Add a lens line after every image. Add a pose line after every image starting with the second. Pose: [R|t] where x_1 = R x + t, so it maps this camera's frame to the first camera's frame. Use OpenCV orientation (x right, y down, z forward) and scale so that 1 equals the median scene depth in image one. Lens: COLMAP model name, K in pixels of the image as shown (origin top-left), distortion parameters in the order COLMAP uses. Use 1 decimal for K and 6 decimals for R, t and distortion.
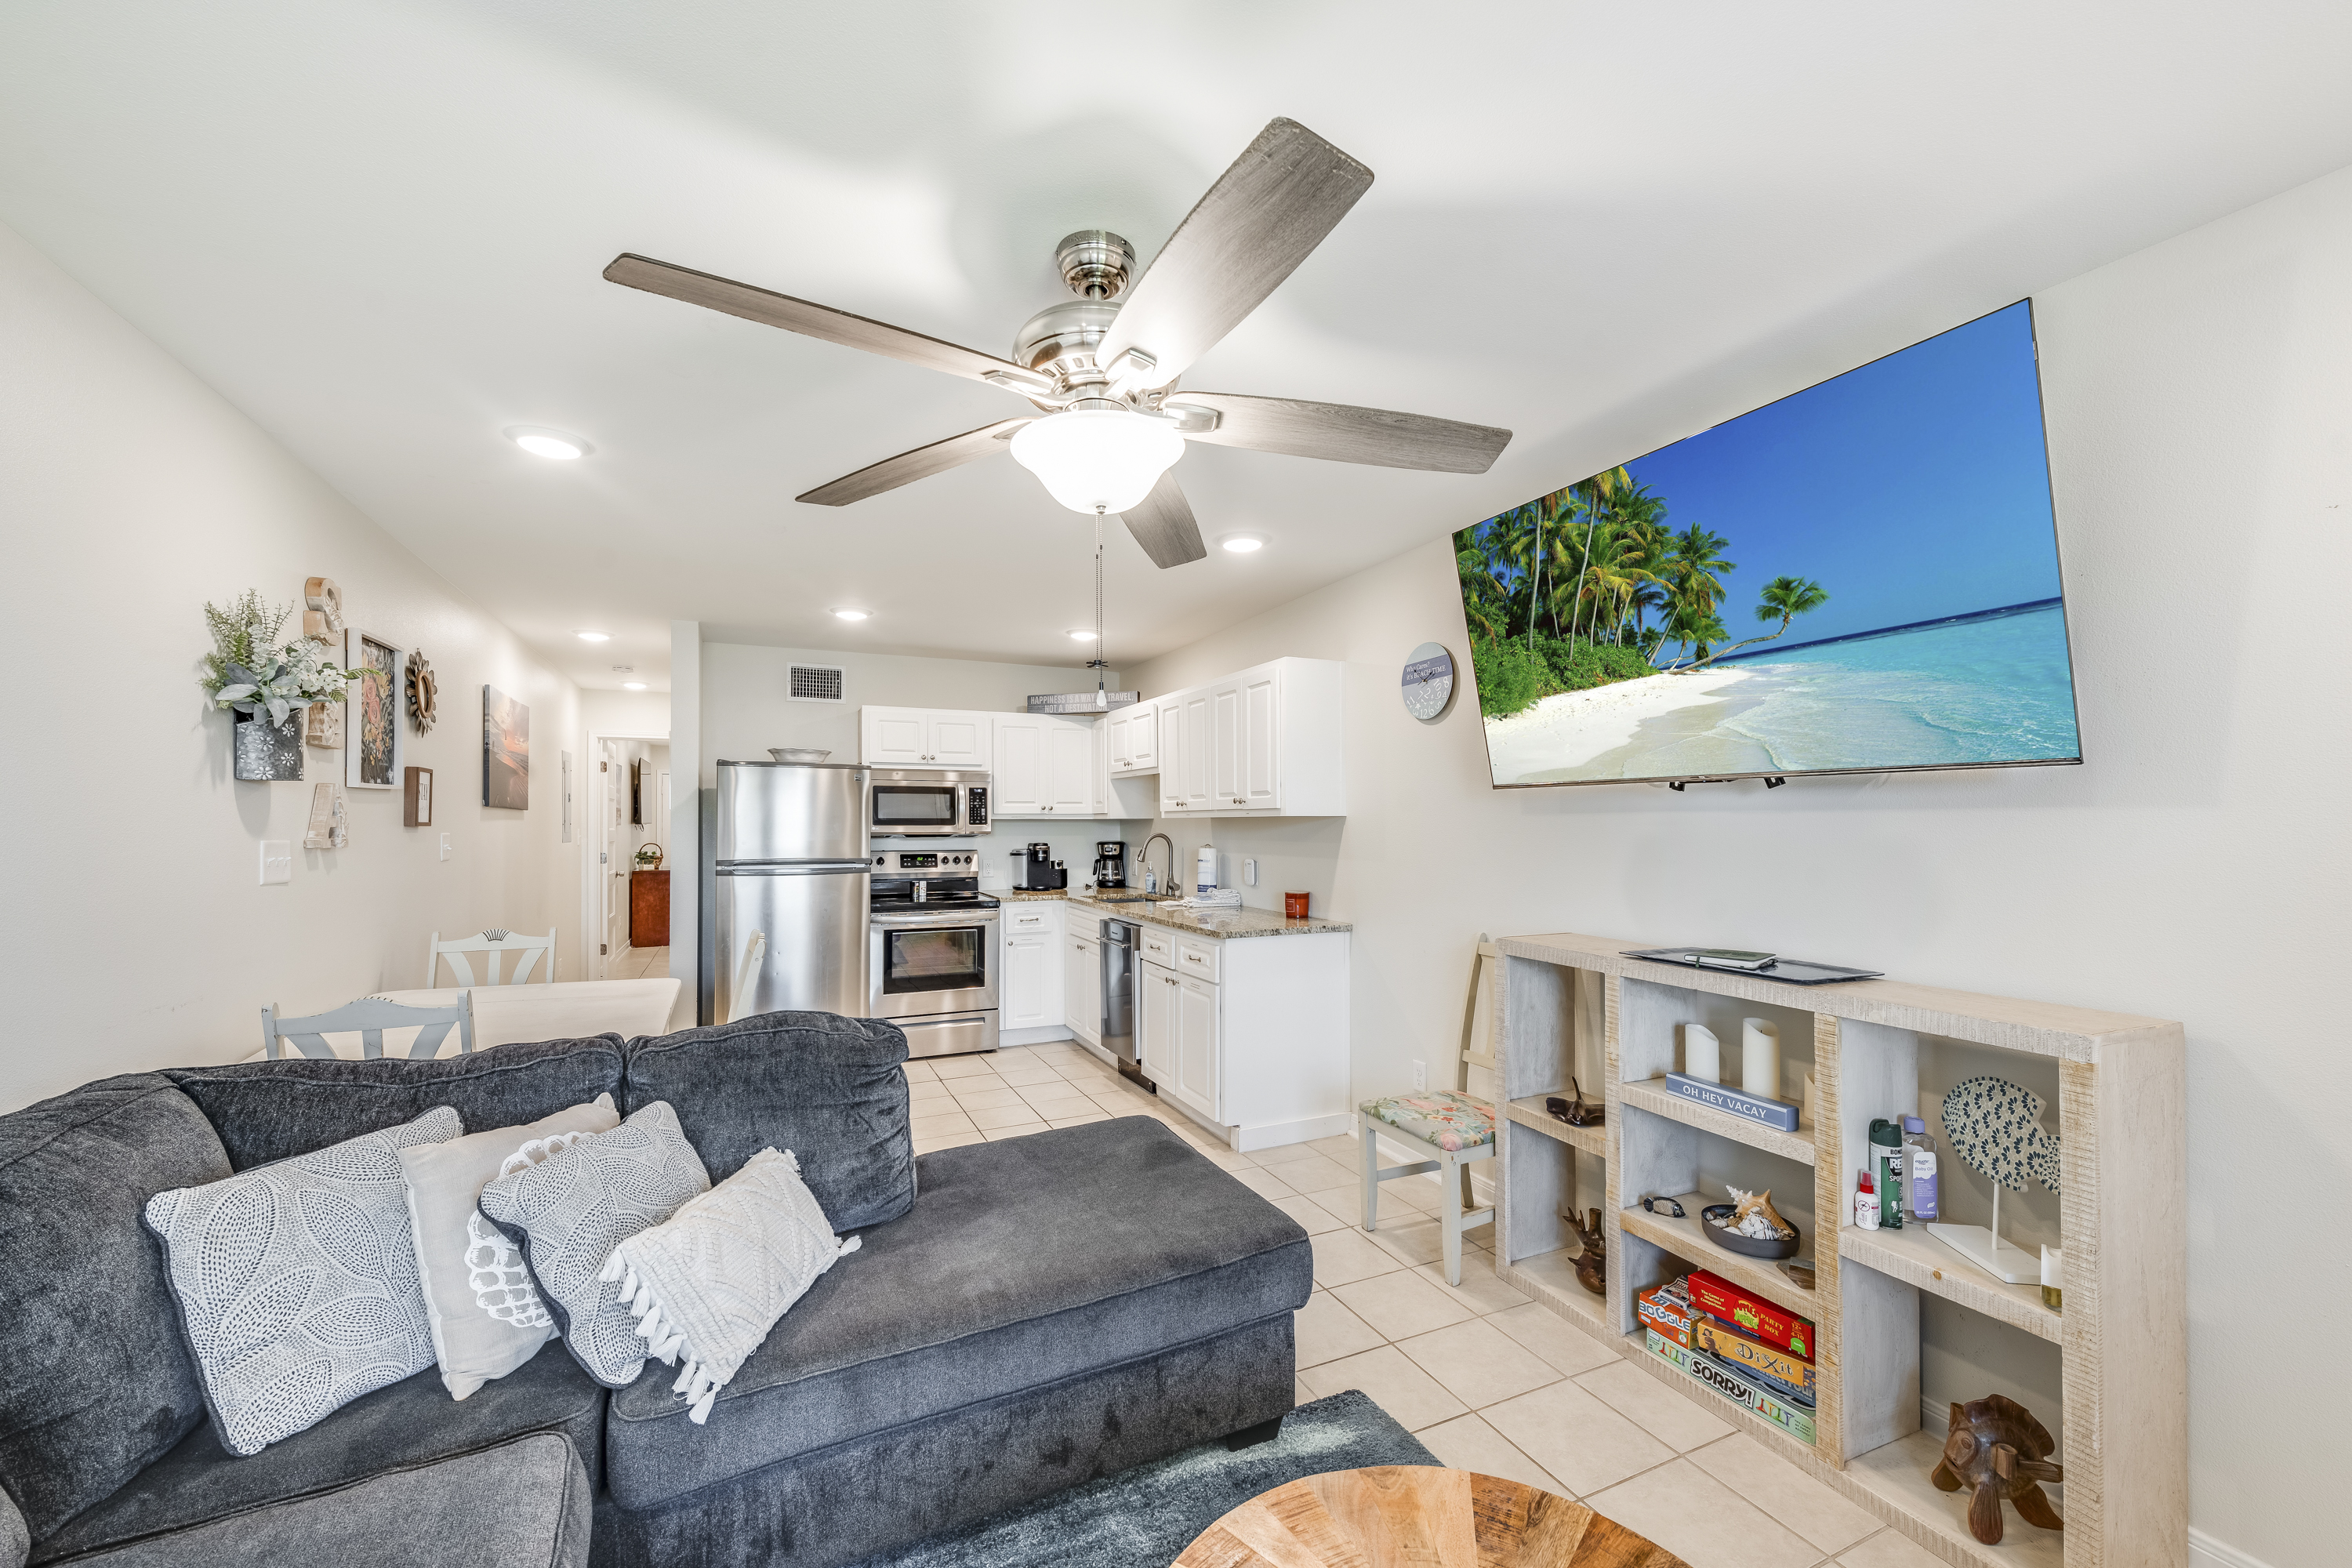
lens RADIAL K [[913.9, 0, 1162.8], [0, 913.9, 810.5], [0, 0, 1]] dist [0.001765, 0.000190]
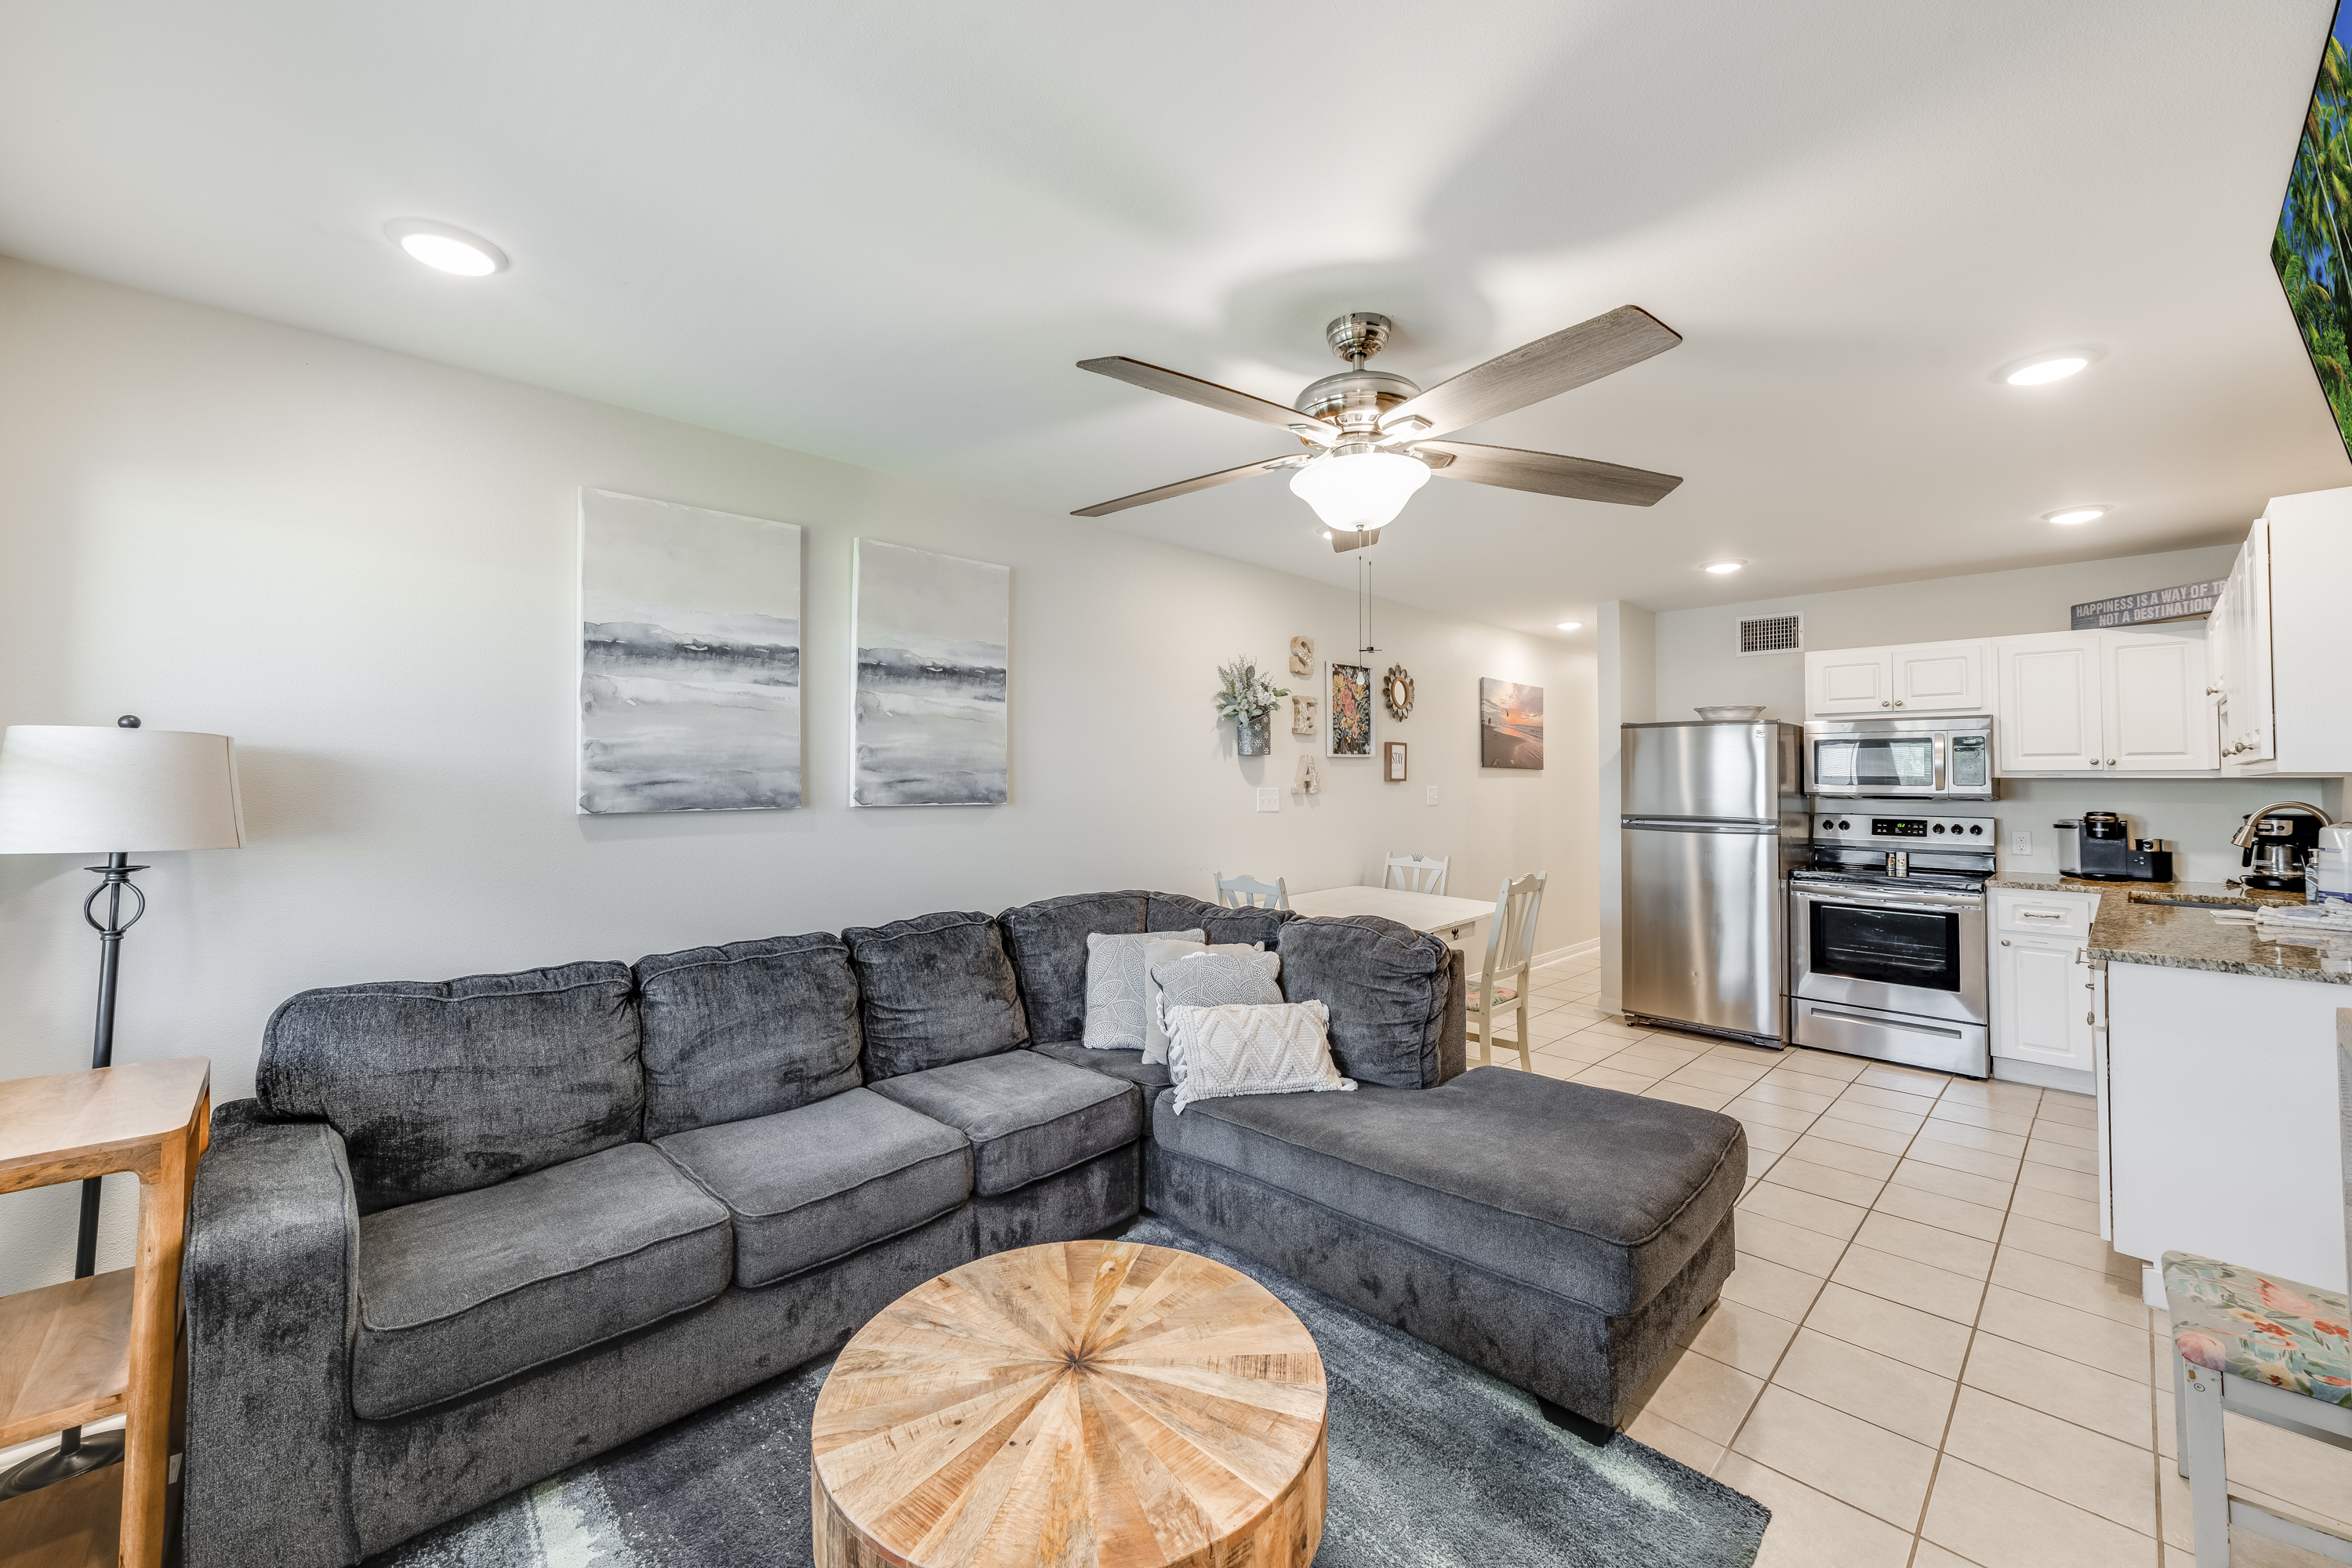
lens RADIAL K [[913.9, 0, 1181.7], [0, 913.9, 750.2], [0, 0, 1]] dist [0.001765, 0.000190]
pose [[0.343241, -0.026850, -0.938864, 0.650445], [0.006346, 0.999635, -0.026268, 0.004778], [0.939226, 0.003059, 0.343286, 0.216218]]
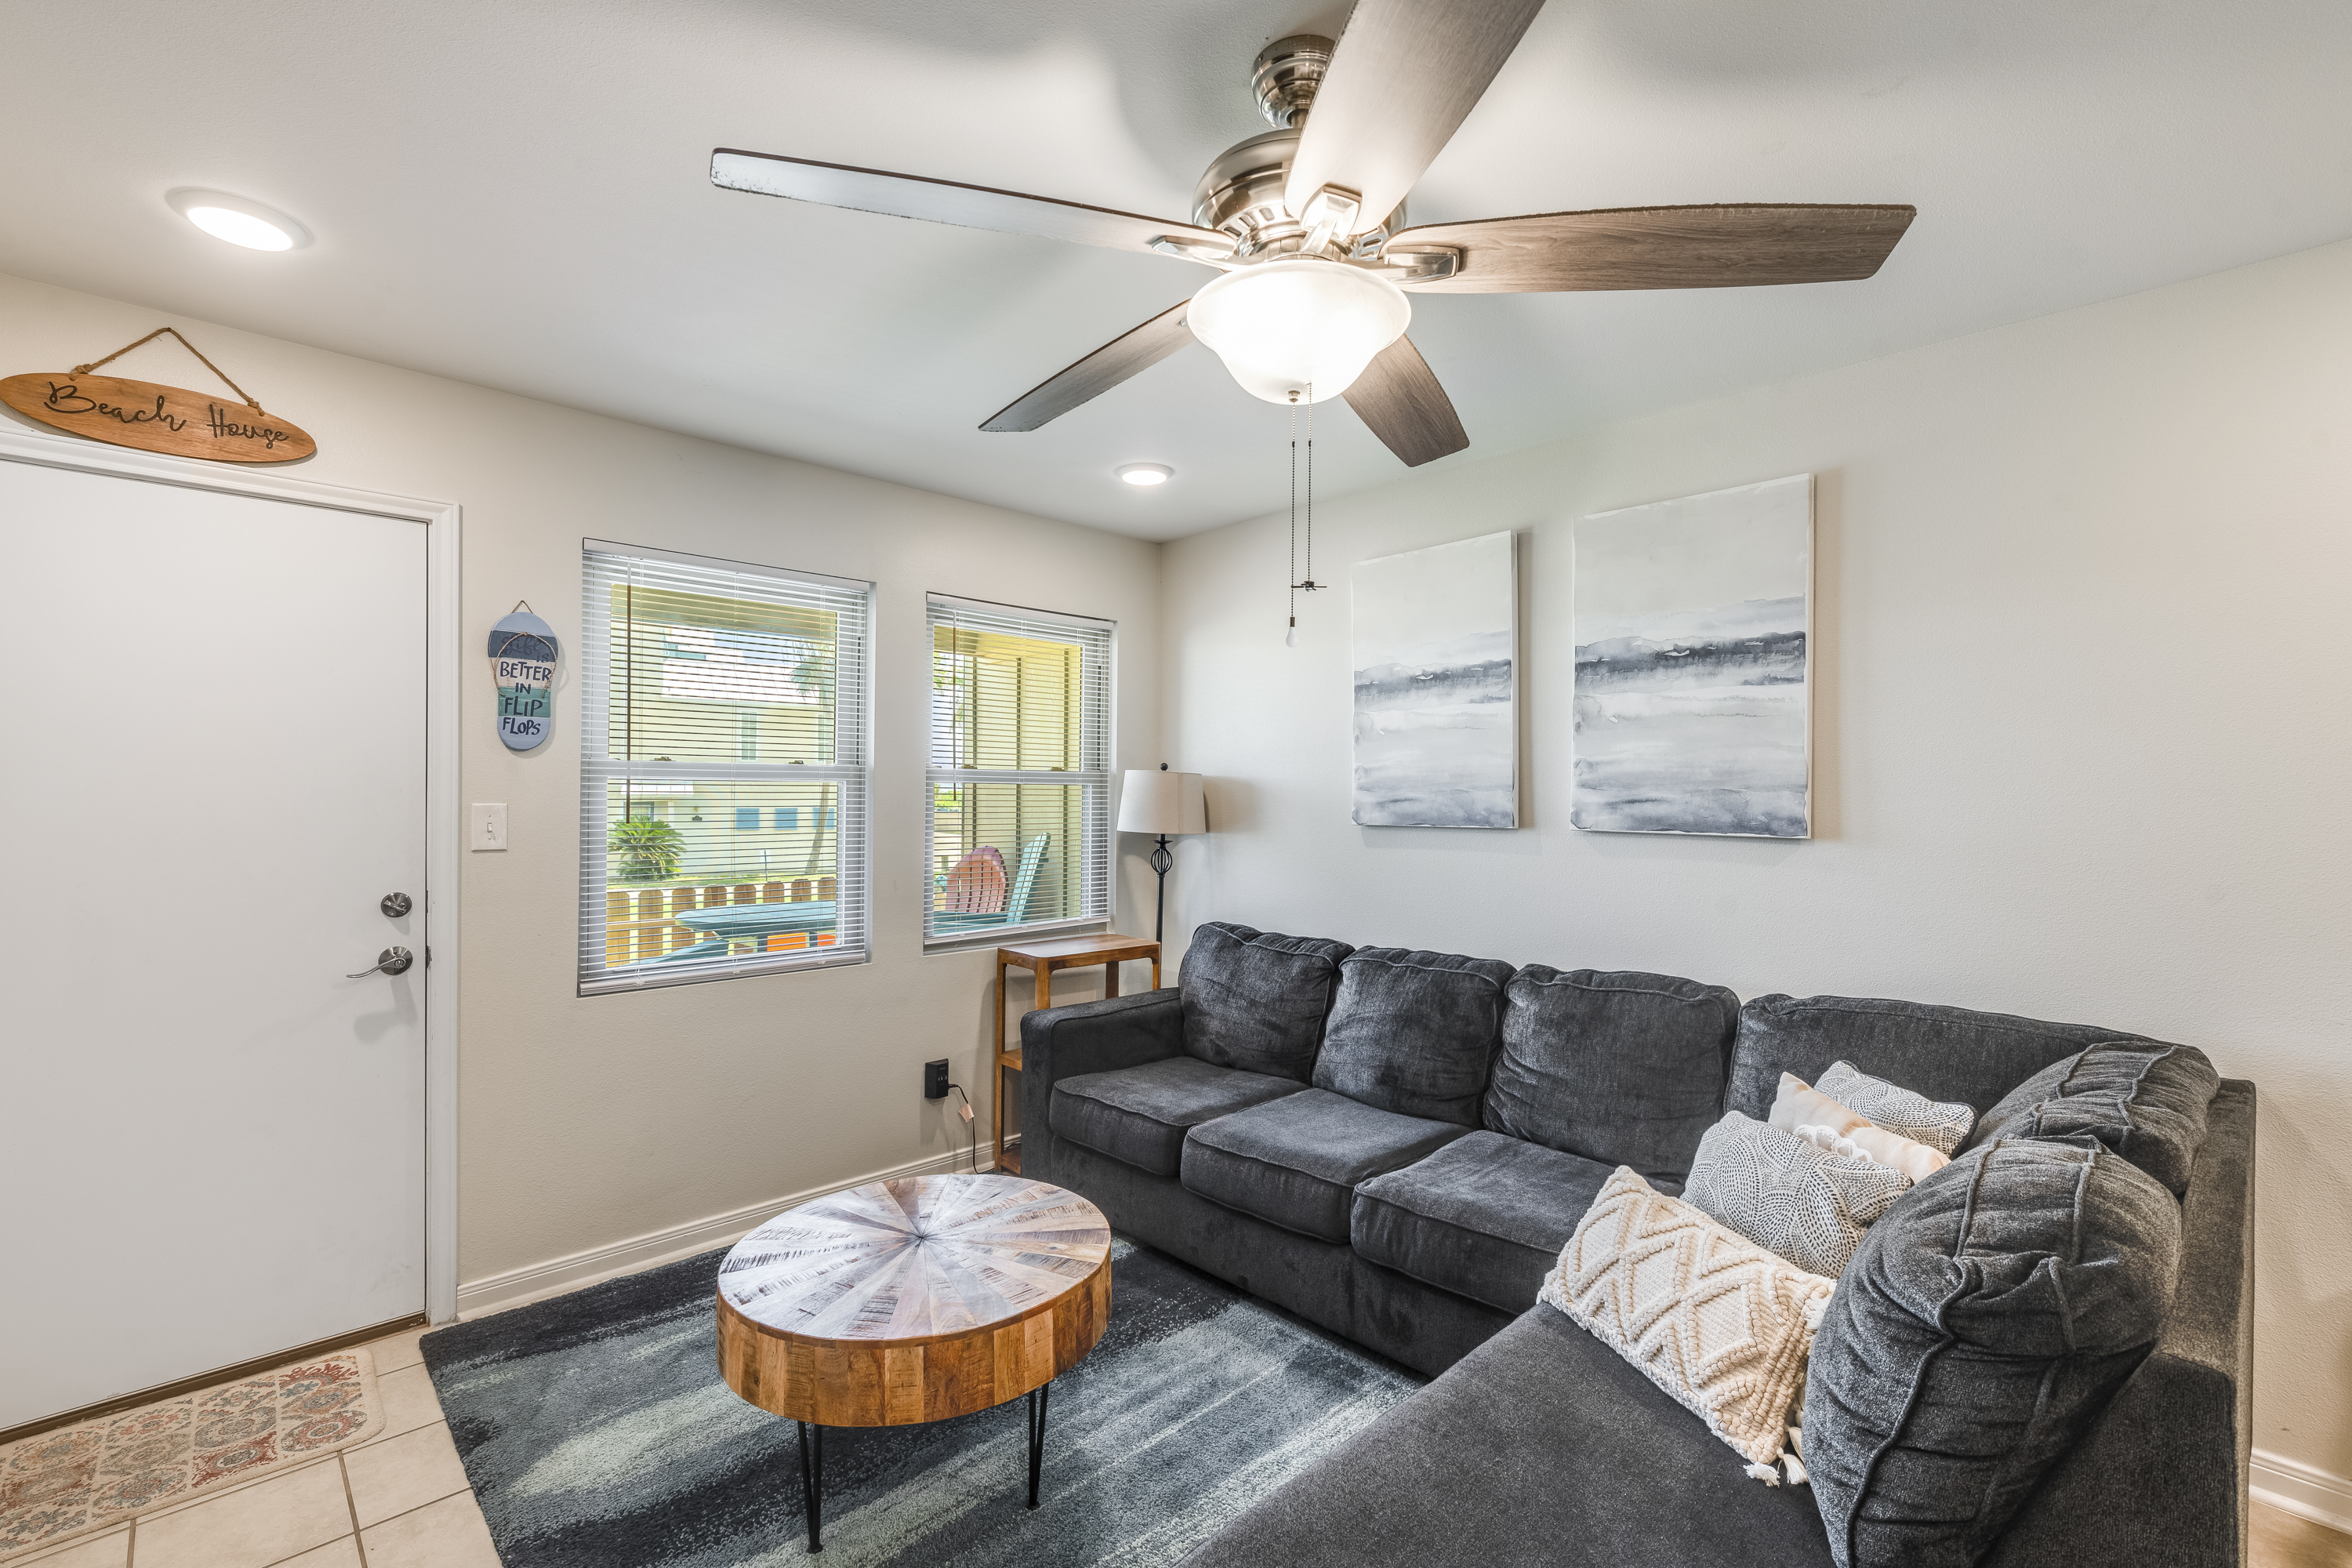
lens RADIAL K [[1035.7, 0, 1177.6], [0, 1035.7, 795.6], [0, 0, 1]] dist [0.002004, -0.000343]
pose [[-0.941903, -0.001605, -0.335882, 0.208622], [-0.001006, 0.999998, -0.001958, 0.007386], [0.335884, -0.001506, -0.941902, 1.152417]]
